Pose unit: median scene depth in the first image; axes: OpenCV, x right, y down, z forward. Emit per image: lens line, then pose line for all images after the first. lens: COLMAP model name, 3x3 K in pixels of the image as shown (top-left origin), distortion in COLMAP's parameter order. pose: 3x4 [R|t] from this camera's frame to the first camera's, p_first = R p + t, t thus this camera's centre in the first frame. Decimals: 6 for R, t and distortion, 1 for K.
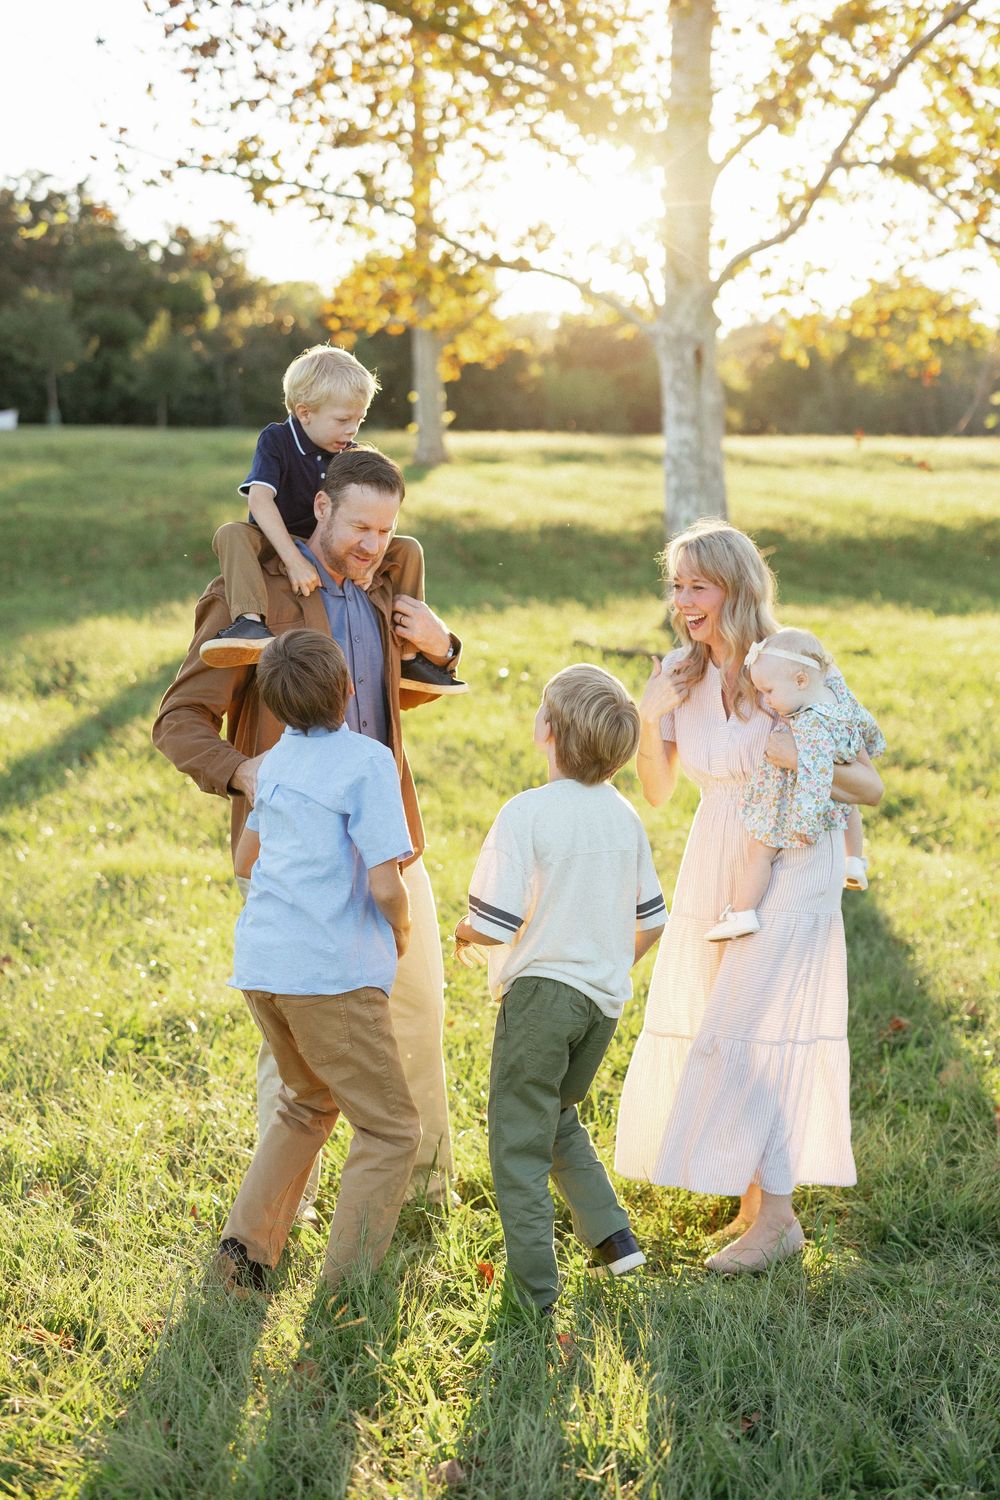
lens RADIAL K [[2189.1, 0, 503.8], [0, 2189.1, 794.8], [0, 0, 1]] dist [0.002147, 0.155939]
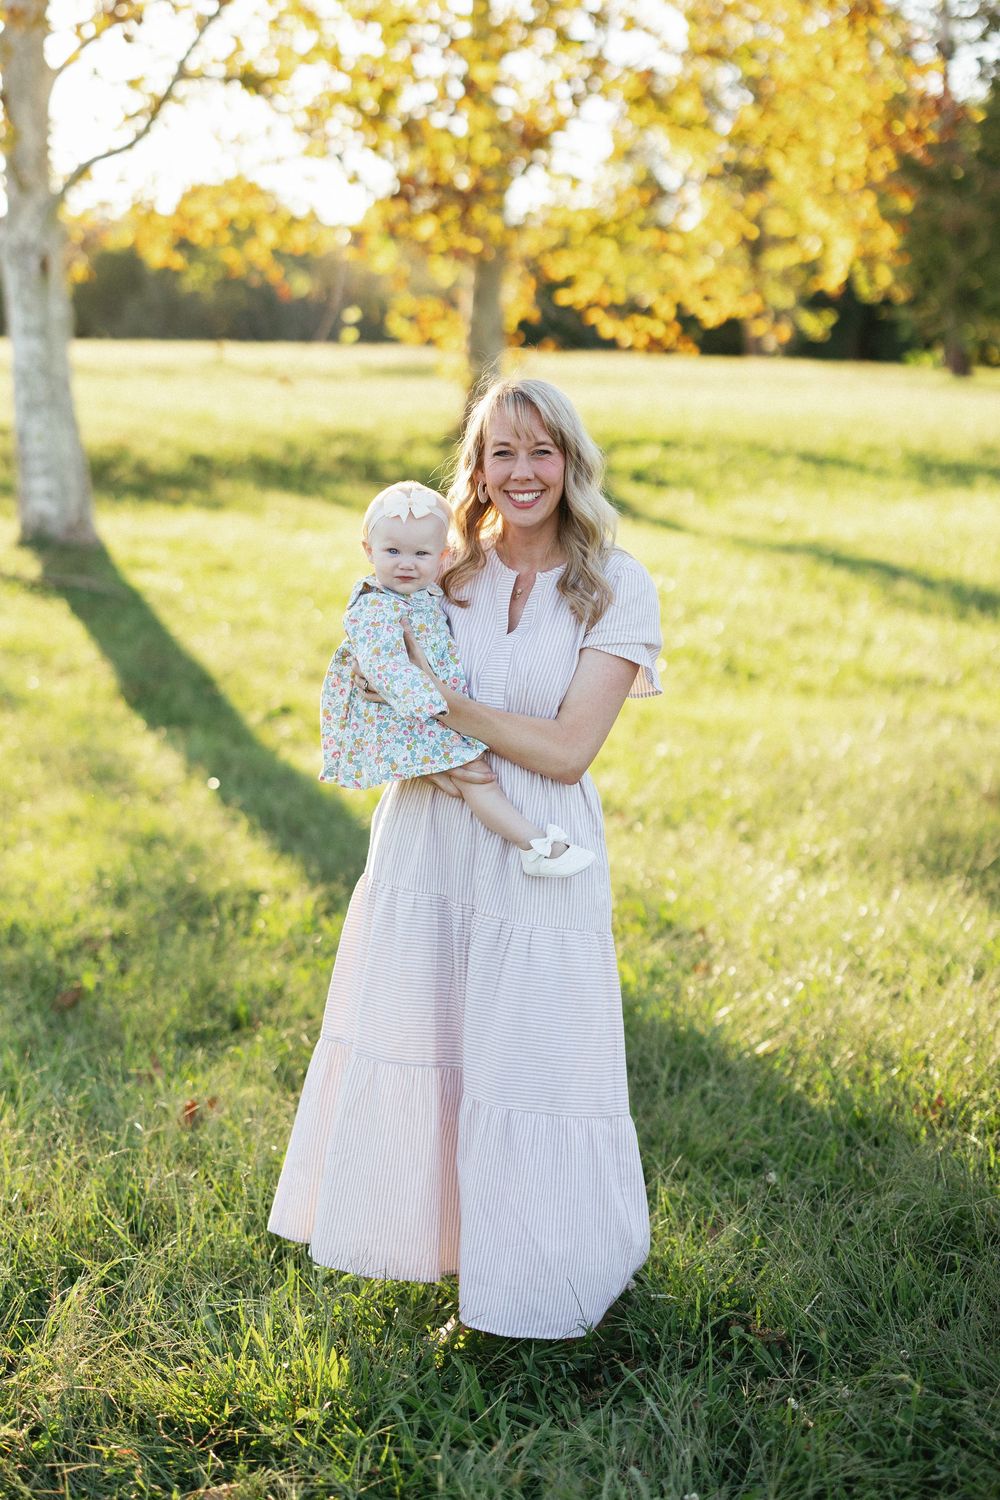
lens RADIAL K [[2417.6, 0, 467.3], [0, 2417.6, 702.7], [0, 0, 1]] dist [0.009499, 0.001440]
pose [[0.962066, -0.035510, 0.270497, -0.050831], [0.038828, 0.999222, -0.006923, 0.012617], [-0.270041, 0.017164, 0.962696, -0.137315]]
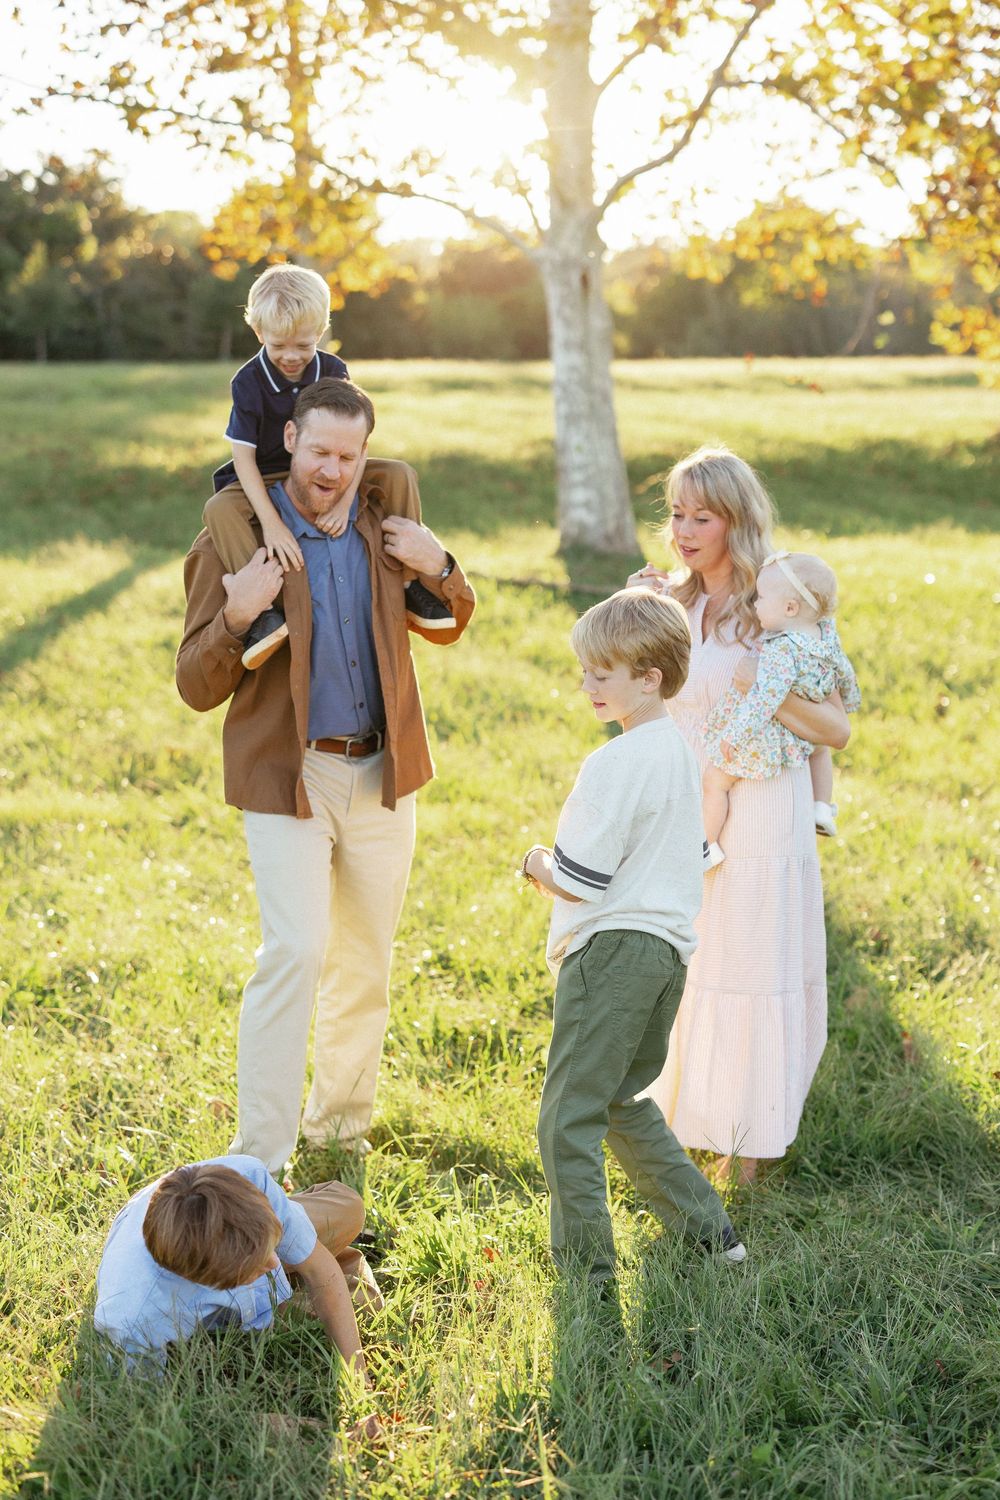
lens RADIAL K [[2189.1, 0, 503.8], [0, 2189.1, 794.8], [0, 0, 1]] dist [0.002147, 0.155939]
pose [[0.998524, -0.028185, 0.046419, -0.000825], [0.026680, 0.999108, 0.032727, -0.002389], [-0.047300, -0.031440, 0.998386, 0.007638]]
